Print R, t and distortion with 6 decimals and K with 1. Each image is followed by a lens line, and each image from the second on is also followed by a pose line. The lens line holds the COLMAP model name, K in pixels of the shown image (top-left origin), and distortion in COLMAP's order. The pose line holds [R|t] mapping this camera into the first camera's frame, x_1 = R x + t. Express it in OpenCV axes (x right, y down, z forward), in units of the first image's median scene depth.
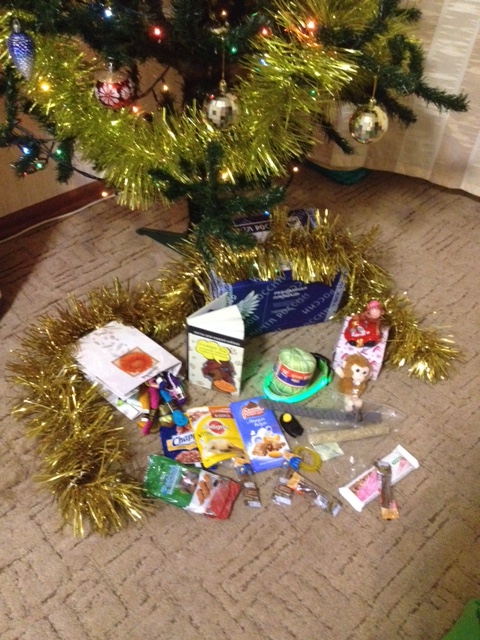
lens RADIAL K [[616.2, 0, 240.0], [0, 616.2, 320.0], [0, 0, 1]] dist [0.182380, -0.433231]
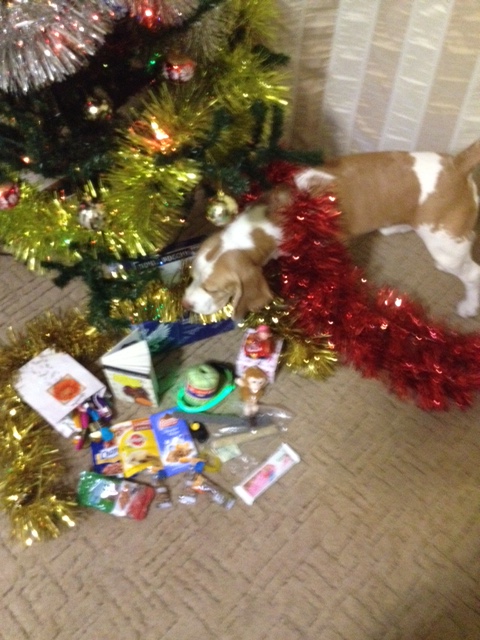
lens RADIAL K [[616.2, 0, 240.0], [0, 616.2, 320.0], [0, 0, 1]] dist [0.182380, -0.433231]
pose [[0.997207, -0.072499, -0.017949, 0.205236], [0.074509, 0.982300, 0.171856, -0.256476], [0.005172, -0.172713, 0.984959, -0.166086]]
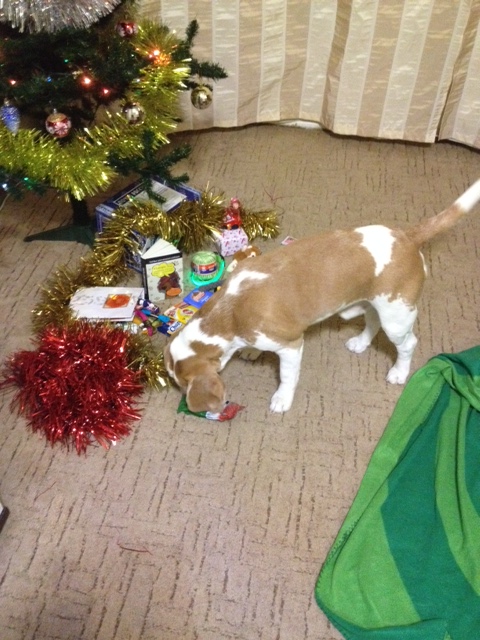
lens RADIAL K [[616.2, 0, 240.0], [0, 616.2, 320.0], [0, 0, 1]] dist [0.182380, -0.433231]
pose [[0.793777, -0.444218, 0.415438, -0.596898], [0.440038, 0.890977, 0.111922, 0.074443], [-0.419864, 0.093967, 0.902710, -0.472927]]
